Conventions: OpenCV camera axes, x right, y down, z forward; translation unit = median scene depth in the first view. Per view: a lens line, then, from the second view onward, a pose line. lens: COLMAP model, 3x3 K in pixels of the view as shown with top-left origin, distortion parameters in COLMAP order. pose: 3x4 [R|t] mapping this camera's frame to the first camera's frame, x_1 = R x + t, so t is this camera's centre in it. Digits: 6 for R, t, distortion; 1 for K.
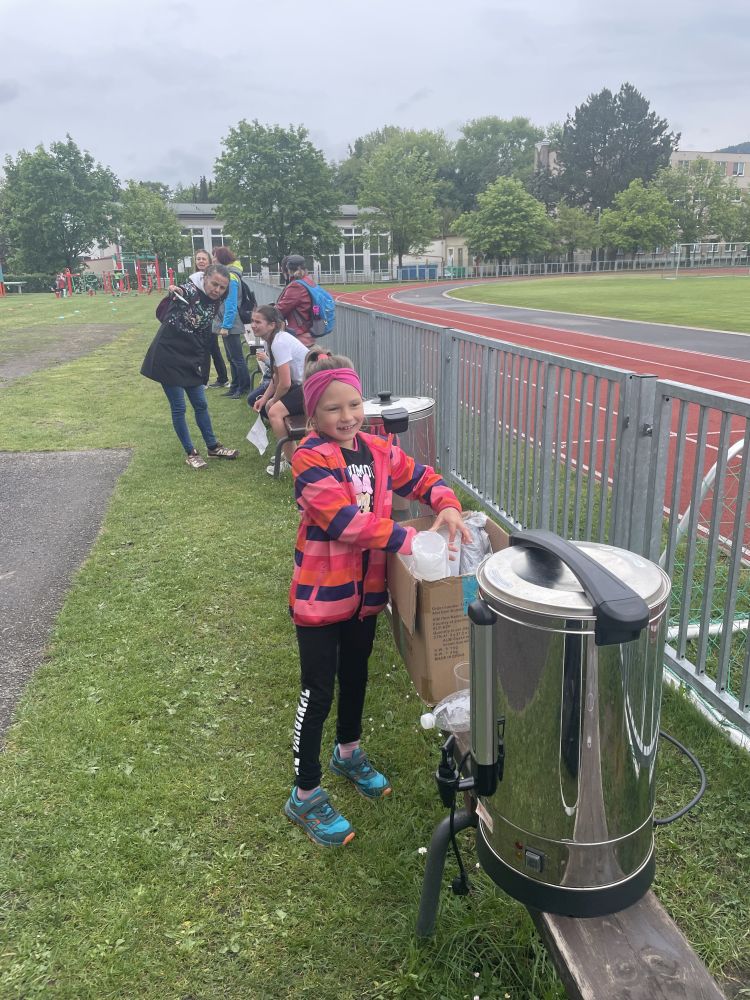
lens RADIAL K [[764.5, 0, 376.0], [0, 764.5, 486.5], [0, 0, 1]] dist [0.082757, -0.115492]
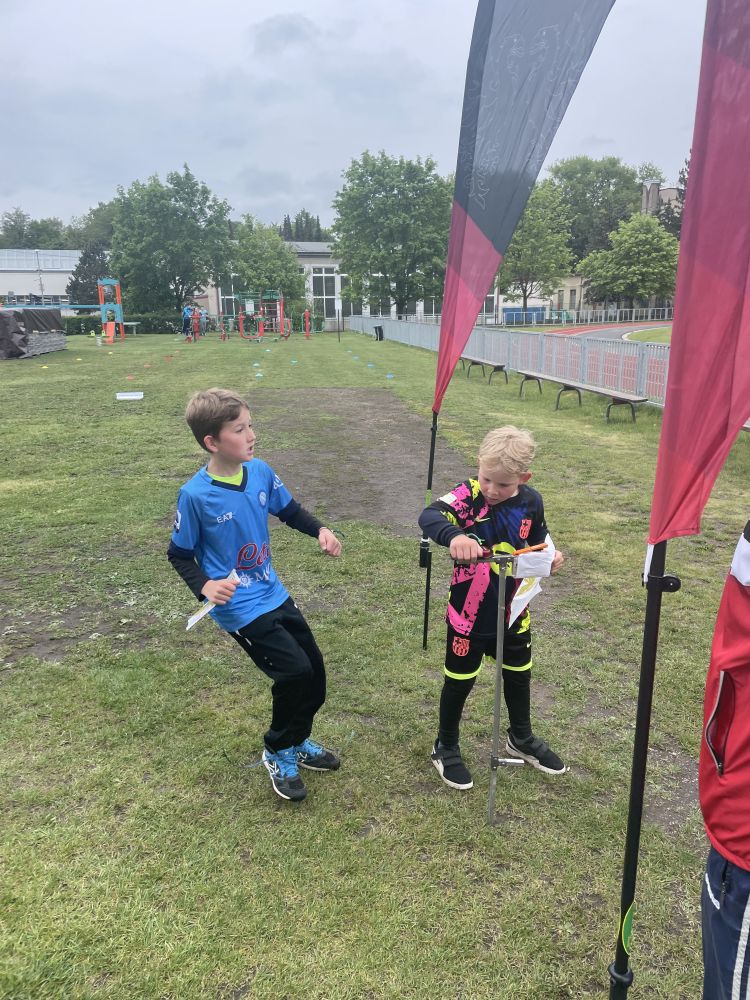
lens RADIAL K [[765.6, 0, 381.6], [0, 765.6, 497.5], [0, 0, 1]] dist [0.092159, -0.131015]
pose [[0.998229, 0.026370, -0.053326, -0.098066], [-0.028290, 0.998966, -0.035586, -0.028454], [0.052332, 0.037031, 0.997943, 0.095818]]
